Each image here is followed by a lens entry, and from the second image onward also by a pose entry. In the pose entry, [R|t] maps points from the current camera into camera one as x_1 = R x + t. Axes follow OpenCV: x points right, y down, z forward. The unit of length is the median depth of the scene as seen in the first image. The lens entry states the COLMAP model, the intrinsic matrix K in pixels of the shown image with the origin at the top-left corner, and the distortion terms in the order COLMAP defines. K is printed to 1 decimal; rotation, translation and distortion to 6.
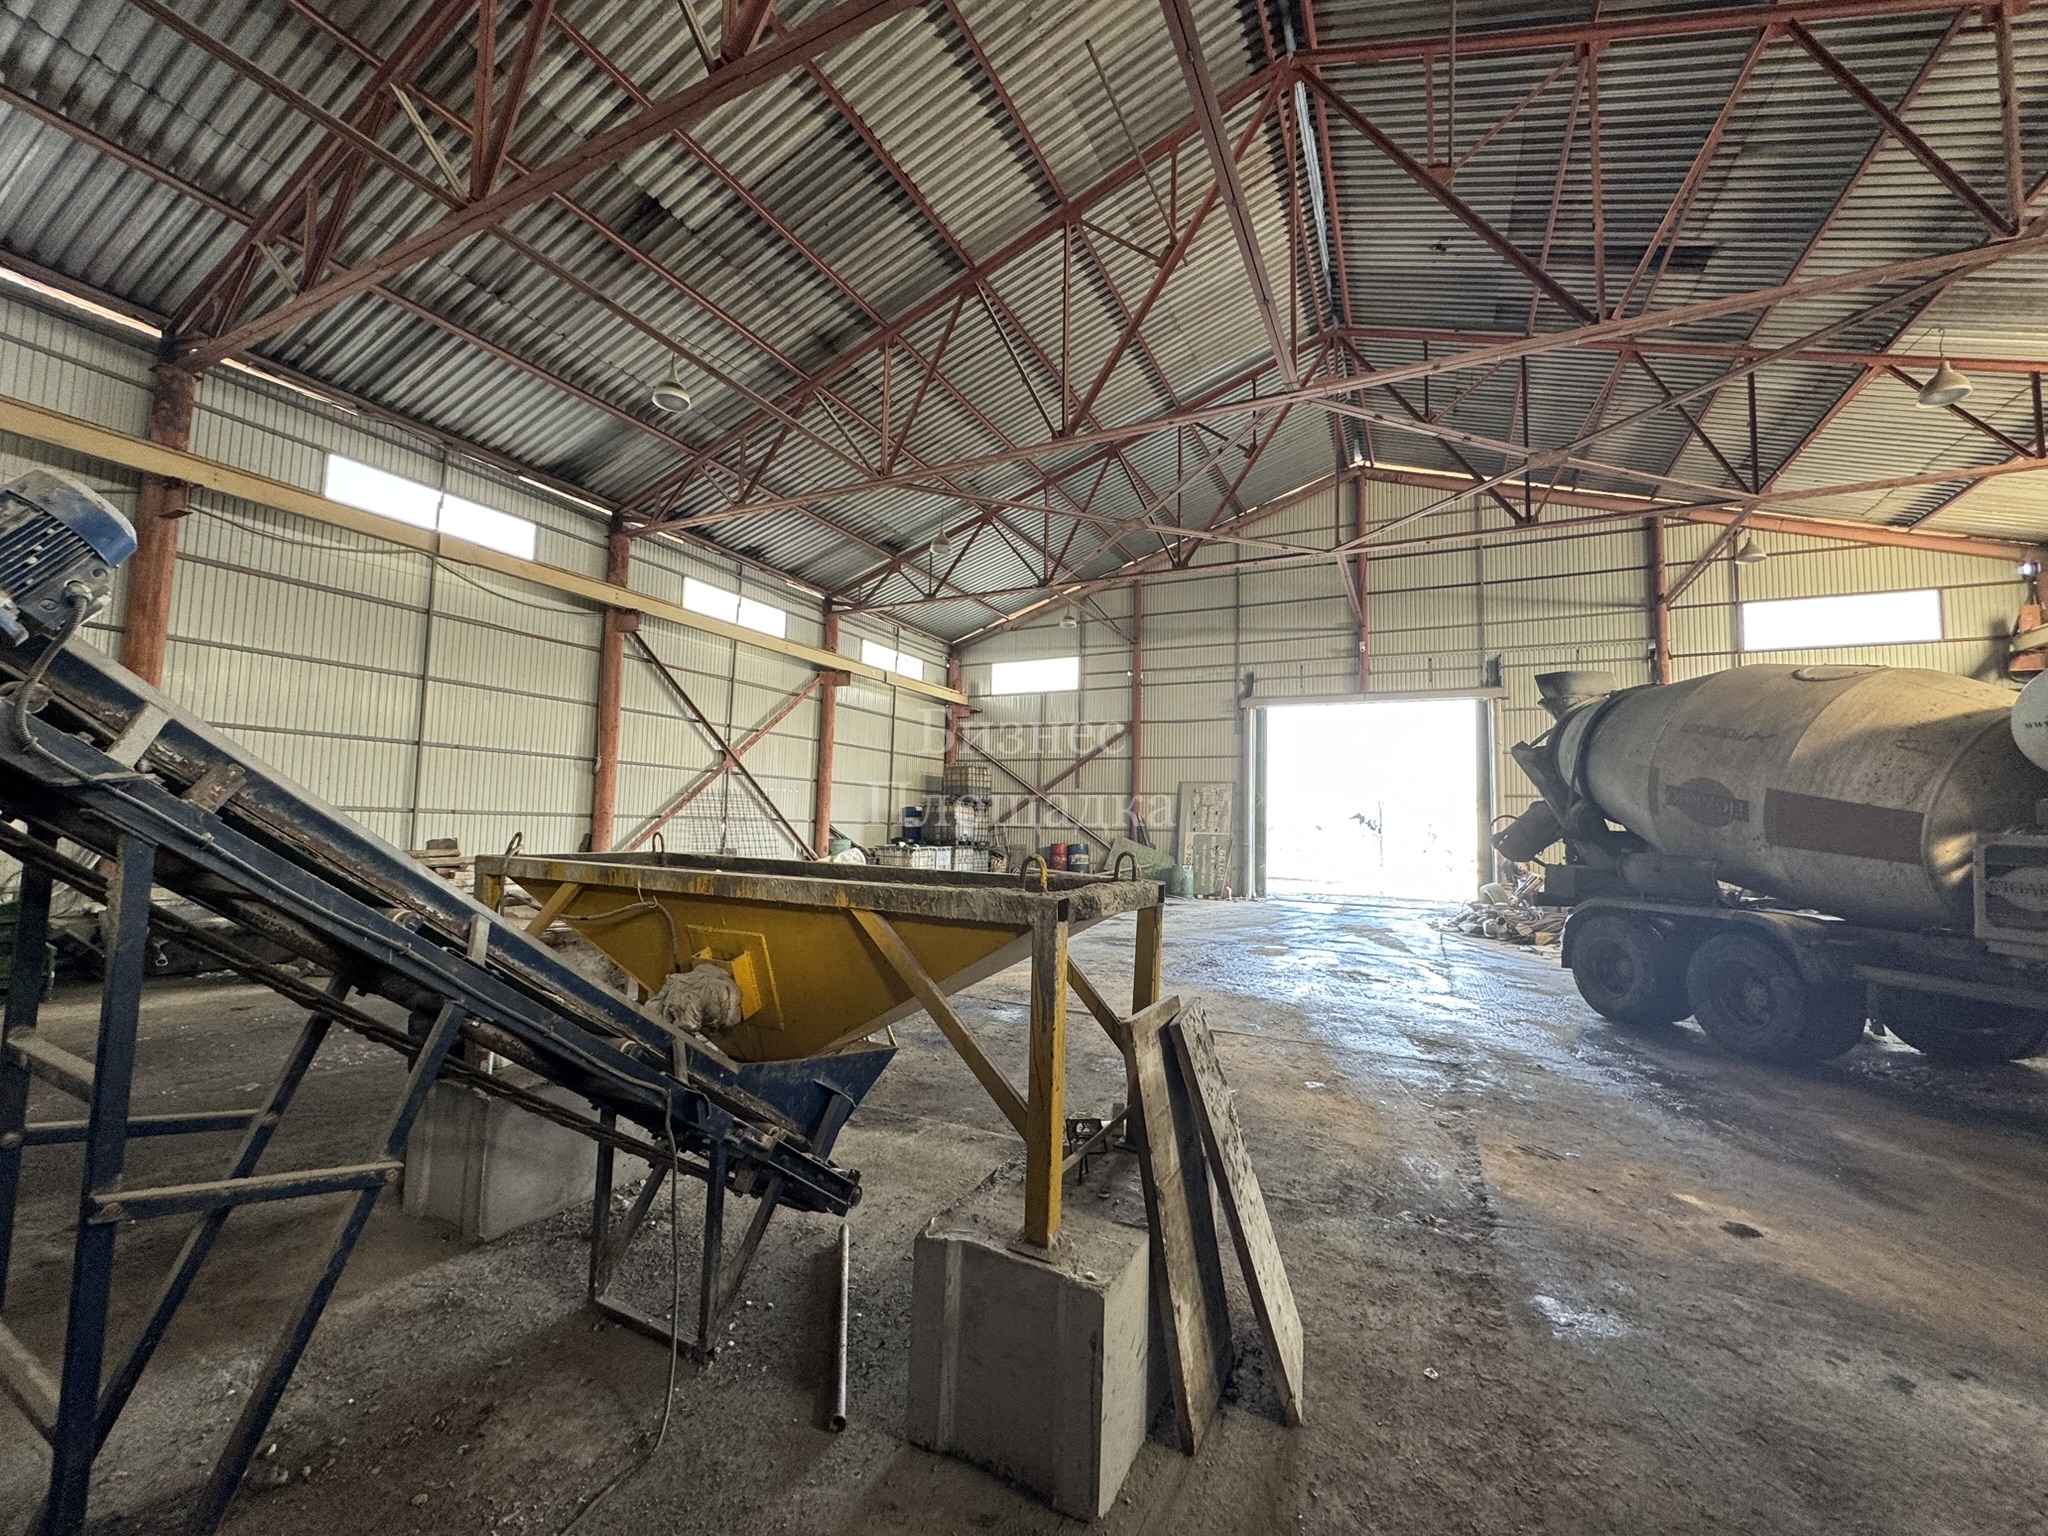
lens RADIAL K [[818.8, 0, 1026.9], [0, 818.8, 763.6], [0, 0, 1]] dist [0.000572, 0.000200]
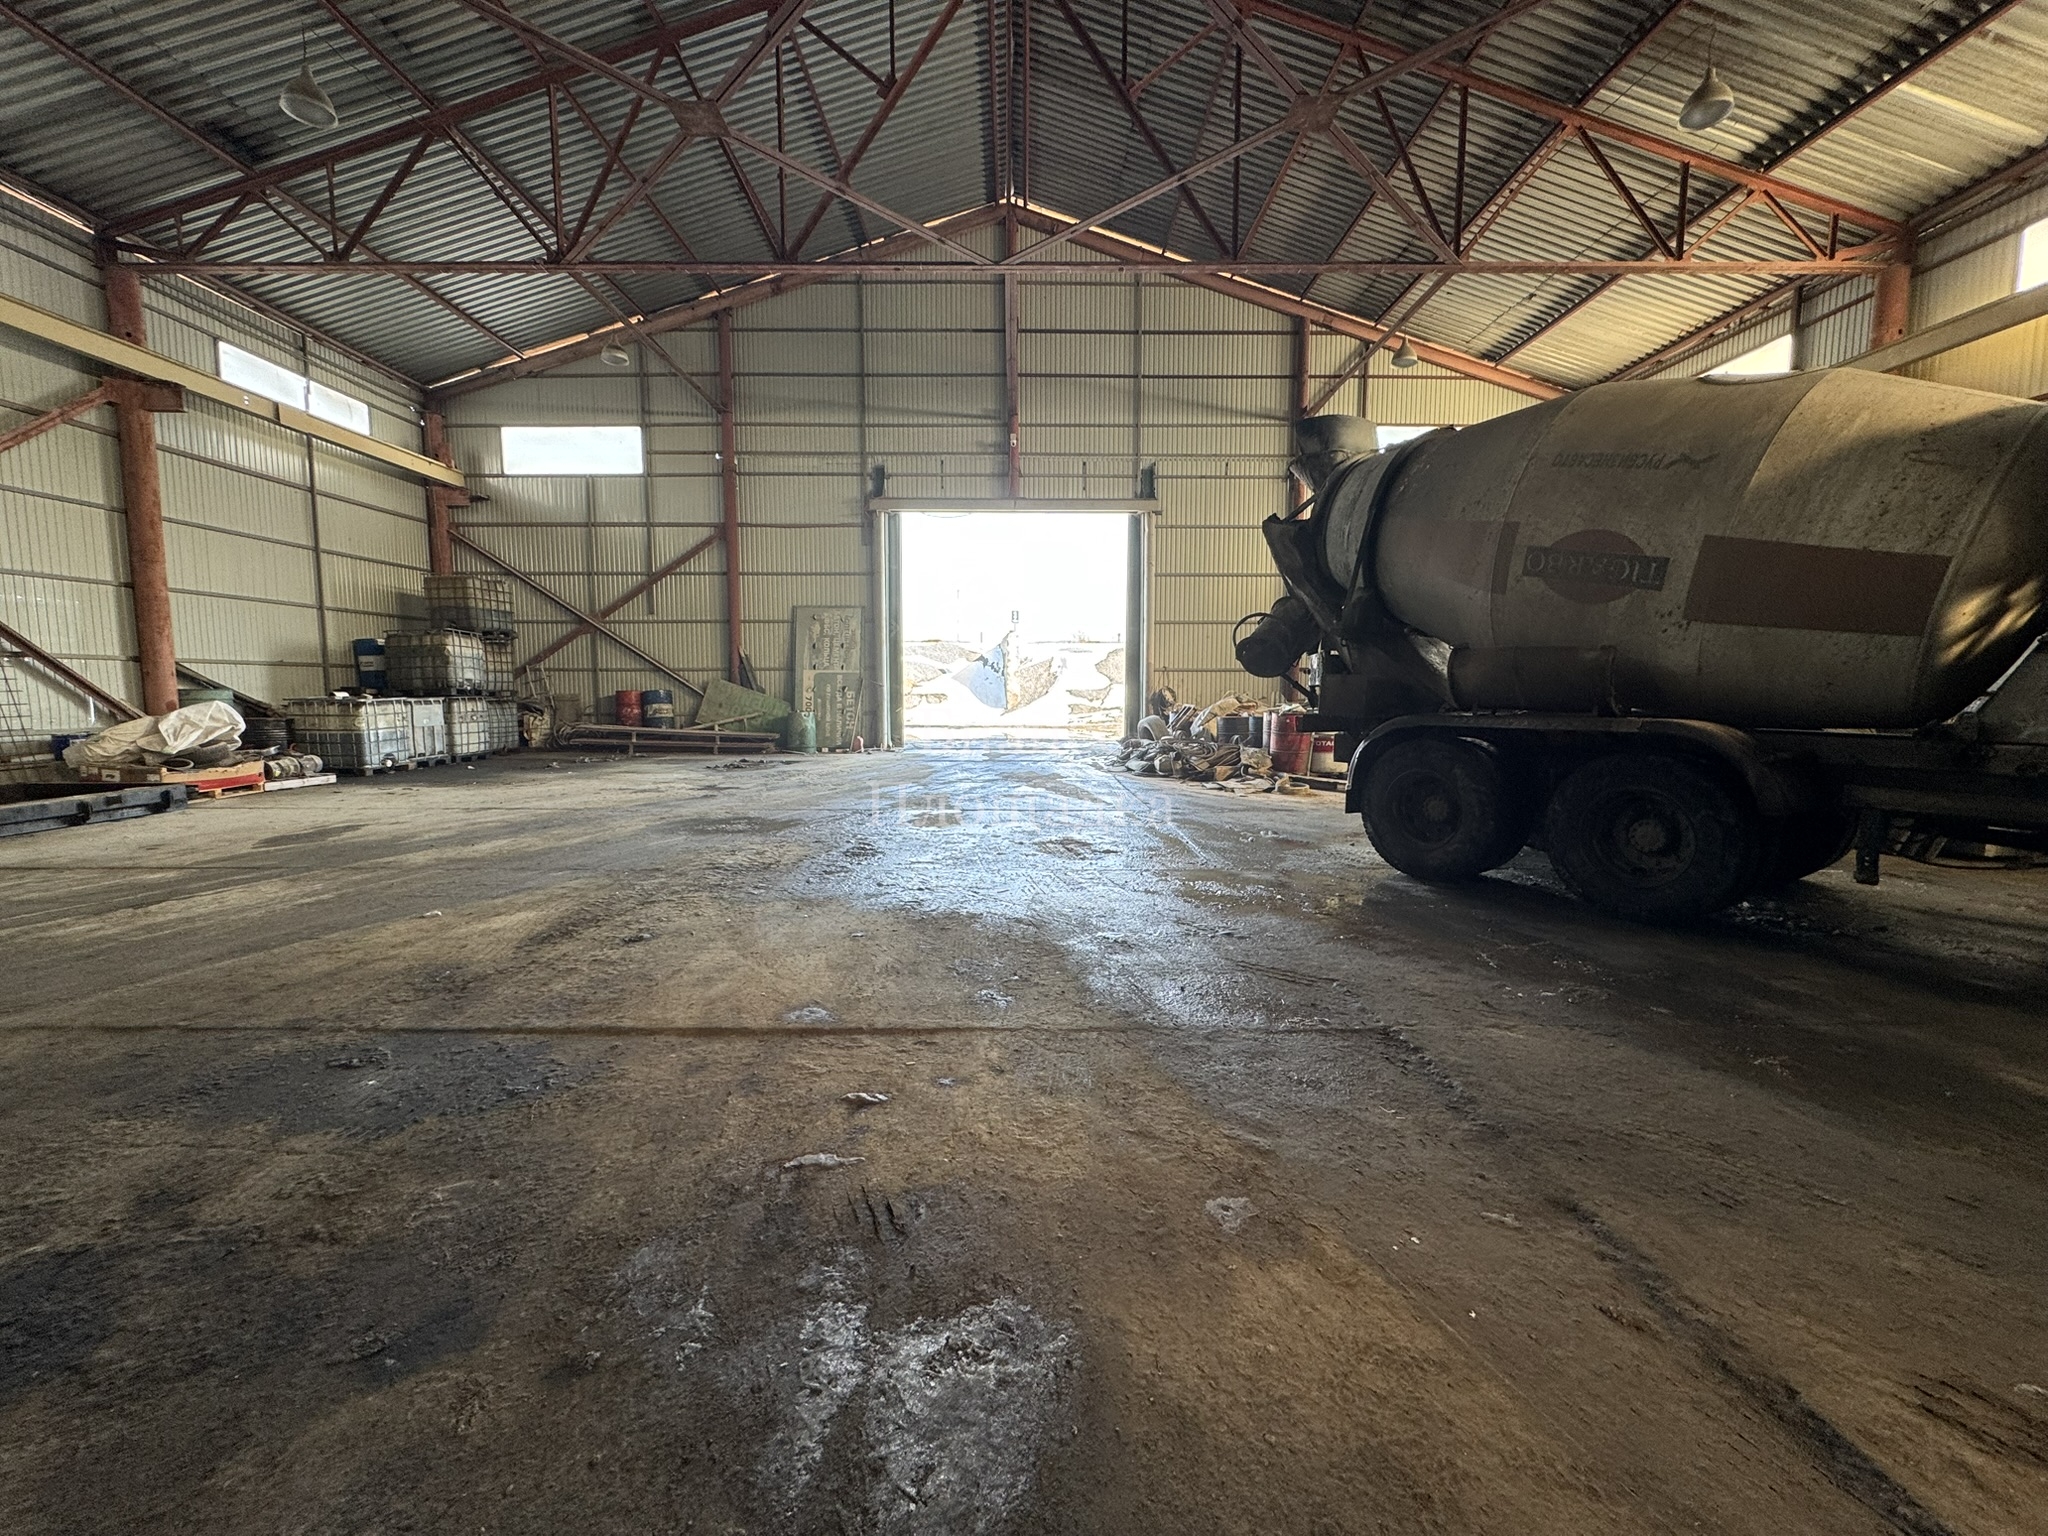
lens RADIAL K [[805.2, 0, 1028.0], [0, 805.2, 765.7], [0, 0, 1]] dist [-0.006650, 0.000160]
pose [[0.890828, -0.068098, 0.449208, 0.034213], [-0.013426, 0.984326, 0.175844, 0.036843], [-0.454142, -0.162678, 0.875951, 0.220721]]
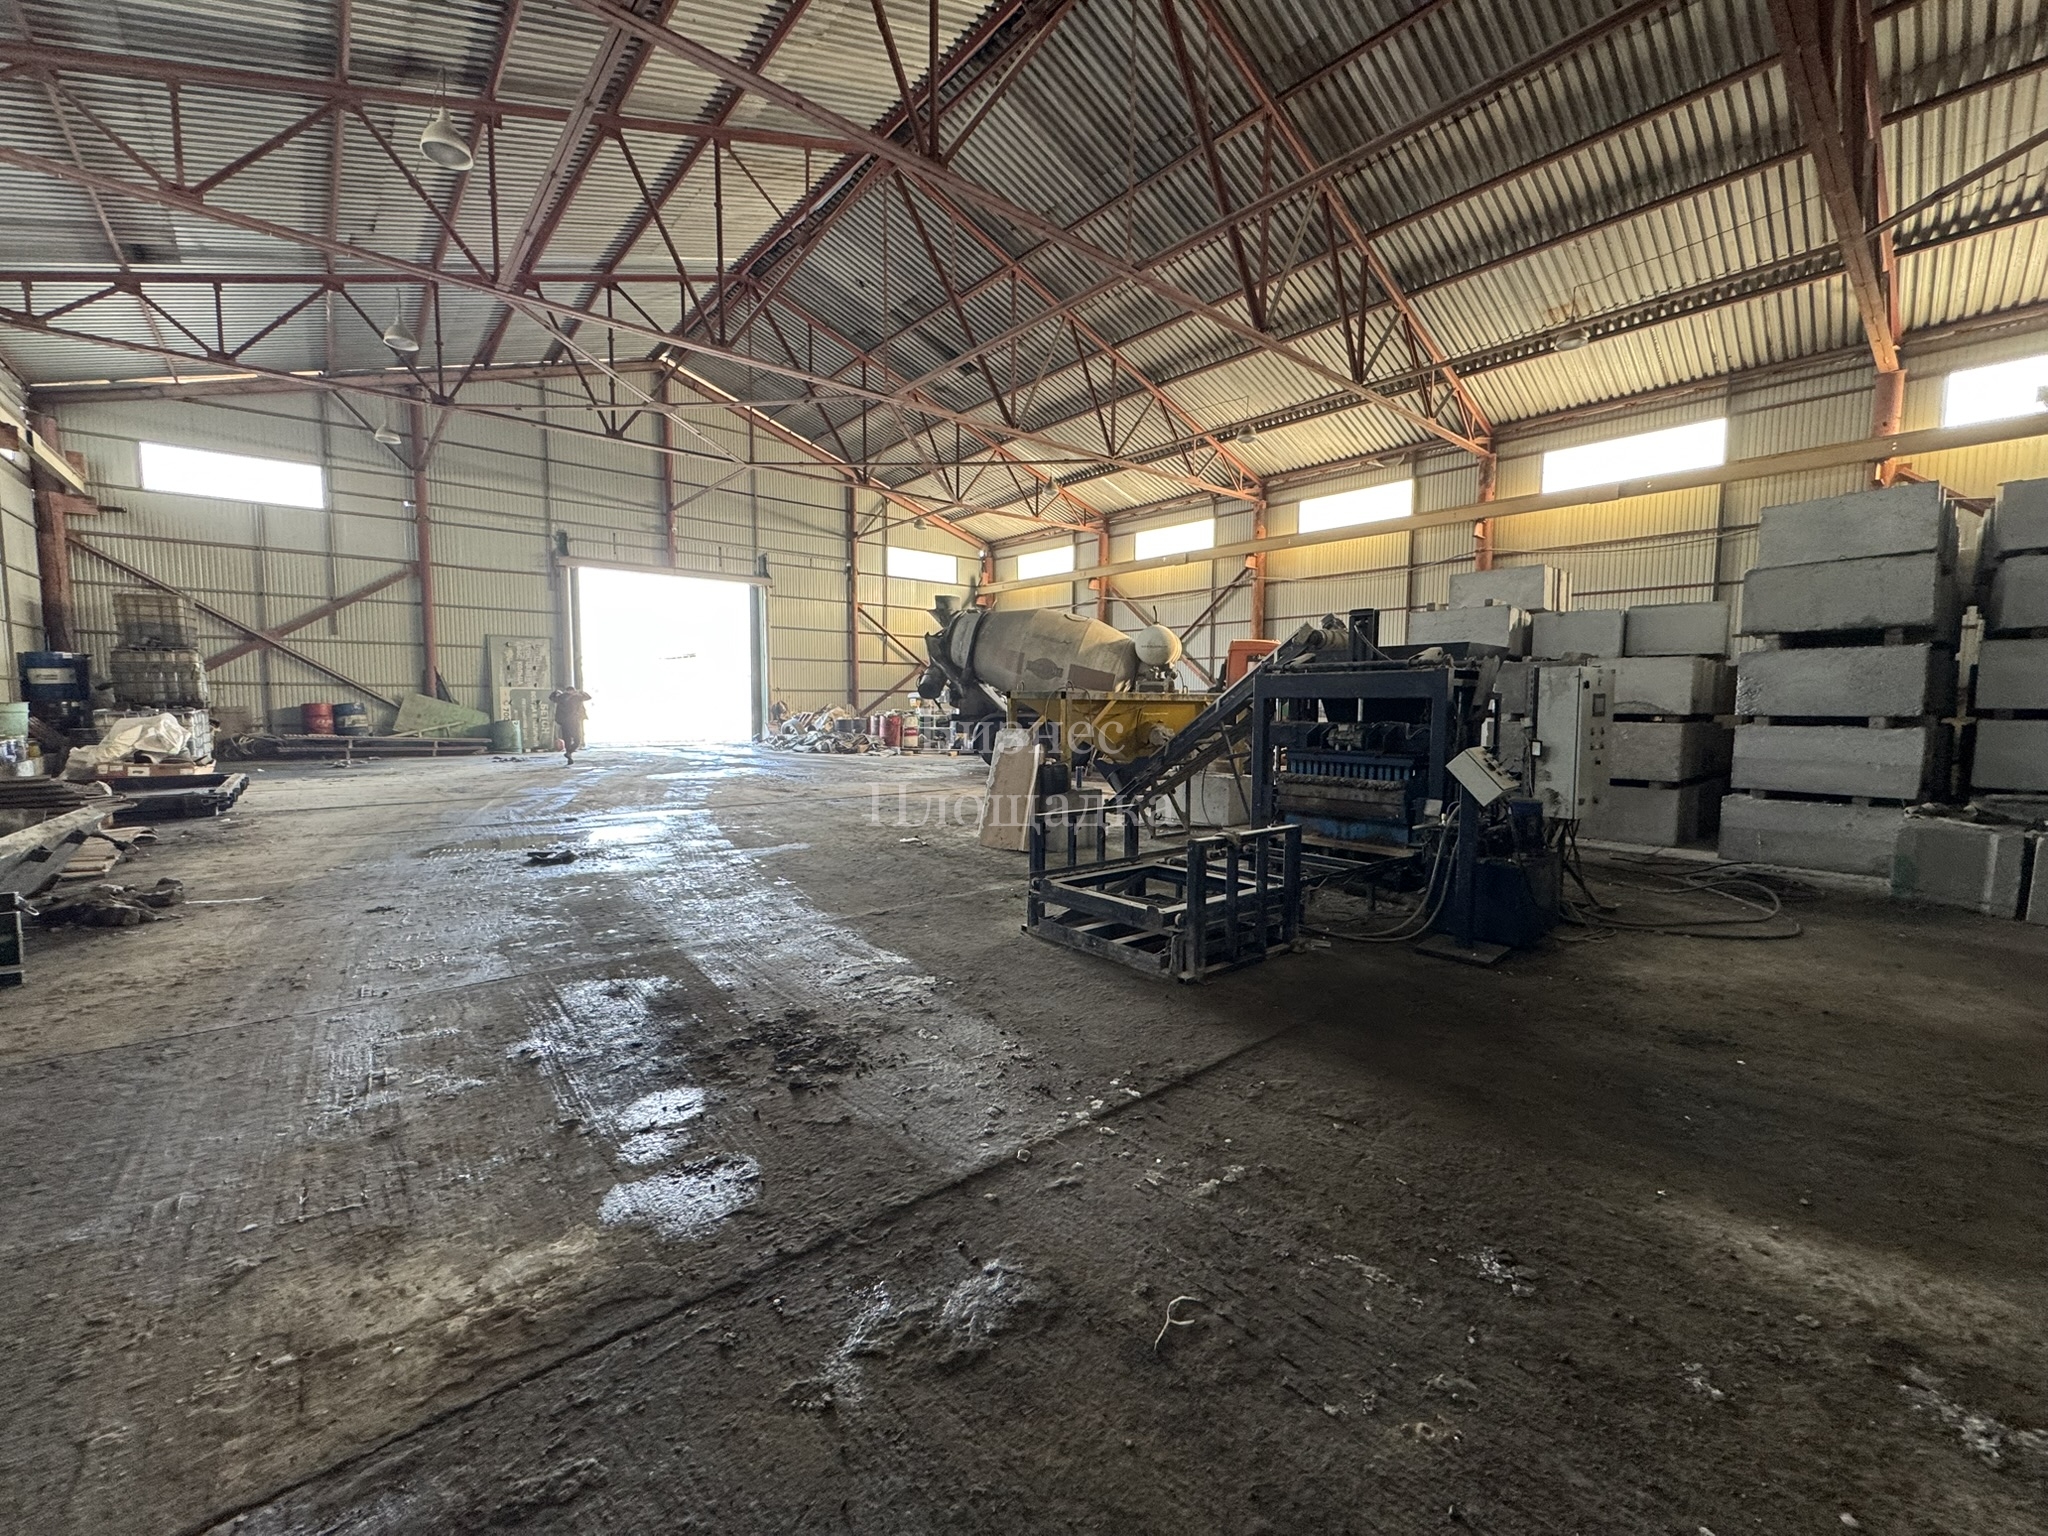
lens RADIAL K [[818.8, 0, 1026.9], [0, 818.8, 763.6], [0, 0, 1]] dist [0.000572, 0.000200]
pose [[0.387813, -0.094891, 0.916841, -0.491348], [-0.066799, 0.989178, 0.130633, 0.004682], [-0.919314, -0.111905, 0.377278, 0.049528]]
